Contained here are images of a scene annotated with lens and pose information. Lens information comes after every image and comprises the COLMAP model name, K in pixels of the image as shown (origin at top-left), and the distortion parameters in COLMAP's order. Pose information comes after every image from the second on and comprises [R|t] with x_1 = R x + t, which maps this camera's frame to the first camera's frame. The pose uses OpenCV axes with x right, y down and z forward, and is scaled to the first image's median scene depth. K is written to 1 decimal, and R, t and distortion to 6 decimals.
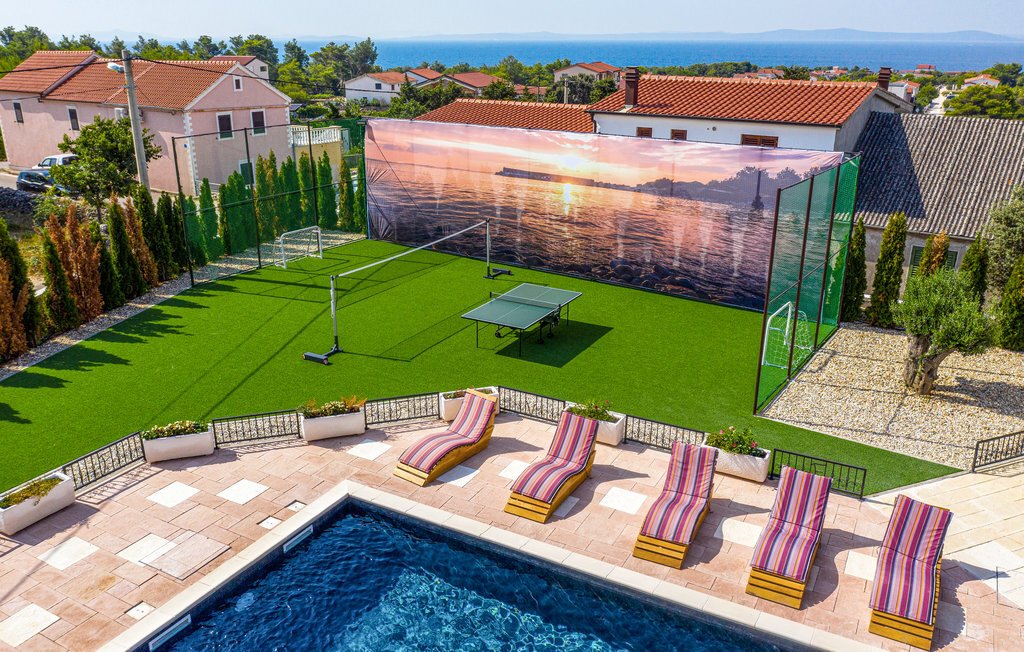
lens RADIAL K [[809.6, 0, 506.3], [0, 809.6, 326.1], [0, 0, 1]] dist [-0.026106, 0.010328]
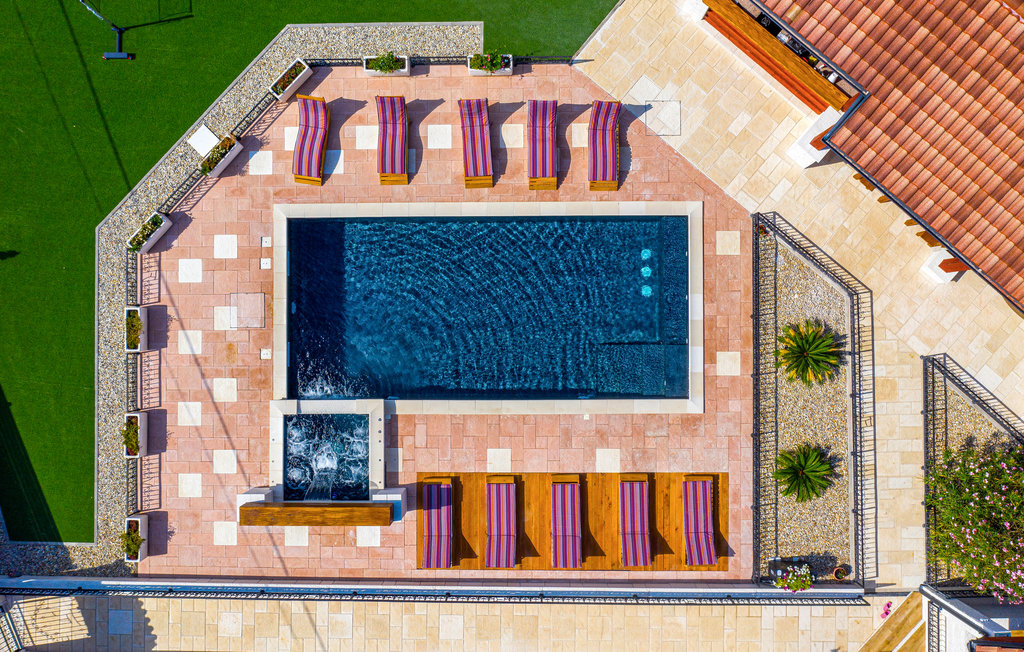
lens RADIAL K [[809.6, 0, 510.9], [0, 809.6, 326.3], [0, 0, 1]] dist [-0.026106, 0.010328]
pose [[0.872135, -0.489163, -0.009990, 0.100692], [0.176902, 0.296232, 0.938591, -1.166121], [-0.456165, -0.820345, 0.344888, 0.080095]]
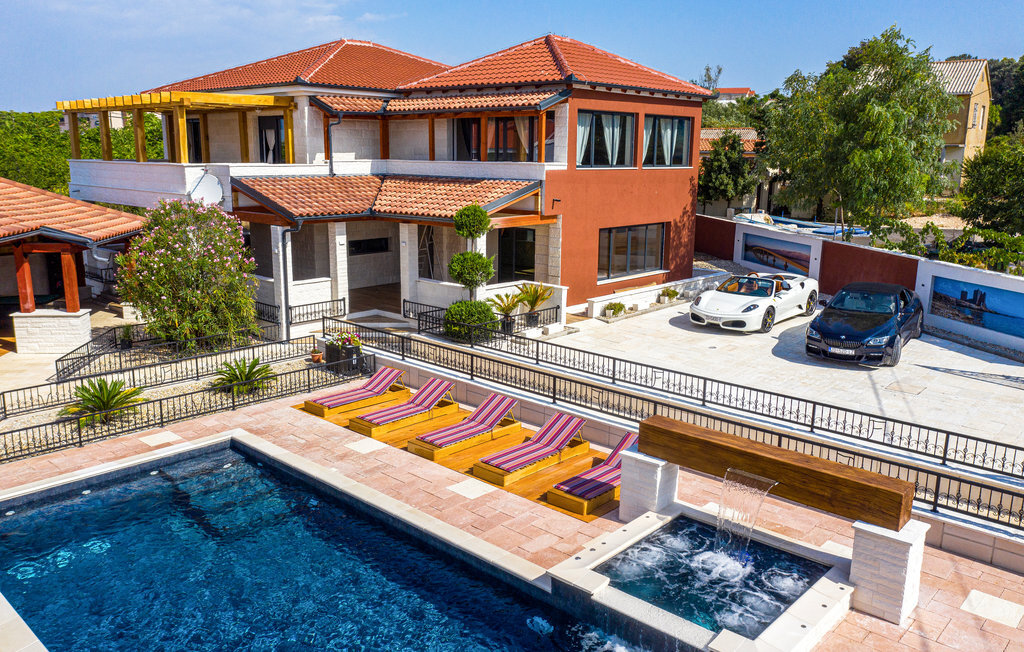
lens RADIAL K [[809.6, 0, 513.1], [0, 809.6, 327.7], [0, 0, 1]] dist [-0.026106, 0.010328]
pose [[-0.971606, -0.065145, 0.227459, -0.335339], [0.065075, 0.850697, 0.521613, -0.270314], [-0.227479, 0.521605, -0.822303, 1.149075]]
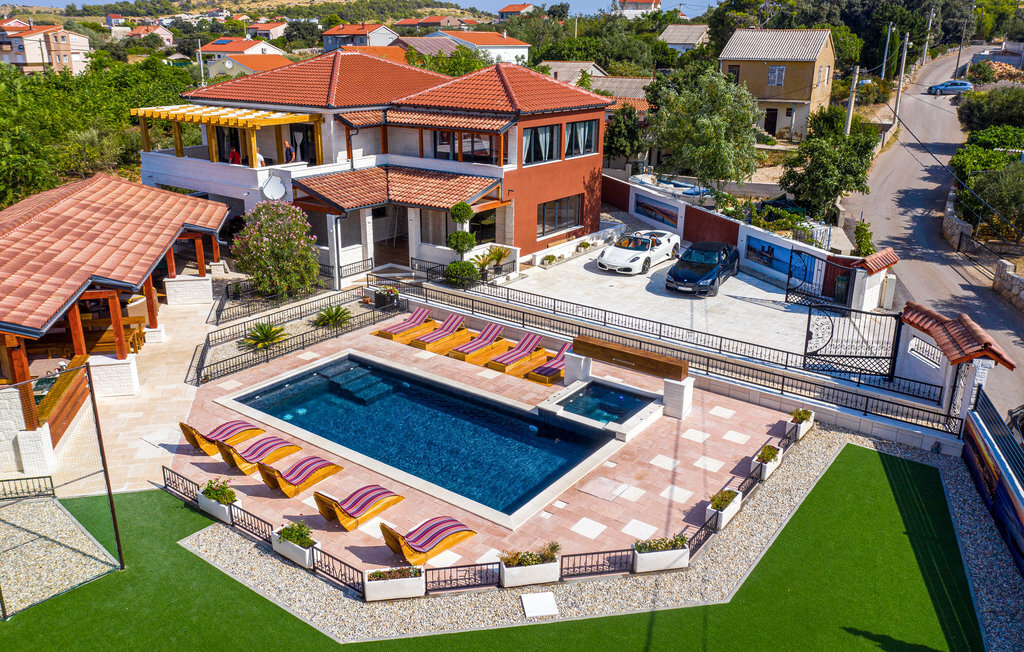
lens RADIAL K [[809.6, 0, 509.7], [0, 809.6, 323.0], [0, 0, 1]] dist [-0.026106, 0.010328]
pose [[-0.991158, -0.055037, 0.120731, -0.354629], [0.032551, 0.781246, 0.623374, -0.933005], [-0.128629, 0.621793, -0.772547, 1.910104]]
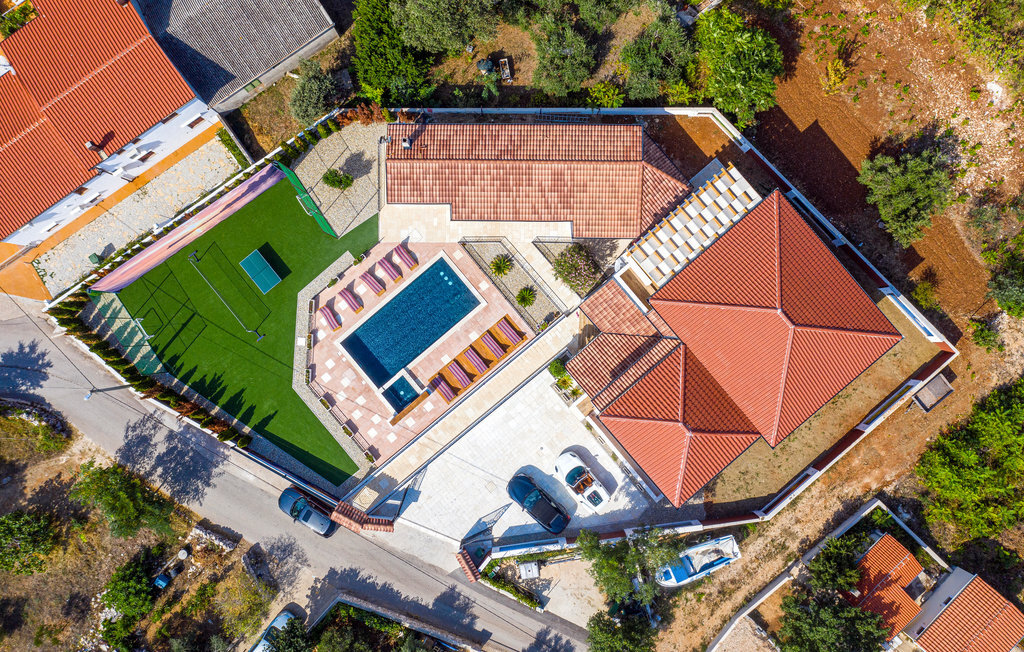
lens RADIAL K [[809.6, 0, 513.2], [0, 809.6, 325.5], [0, 0, 1]] dist [-0.026106, 0.010328]
pose [[0.353555, -0.935381, -0.007787, 0.303613], [0.327702, 0.116059, 0.937626, -4.019148], [-0.876134, -0.334054, 0.347559, -1.545341]]
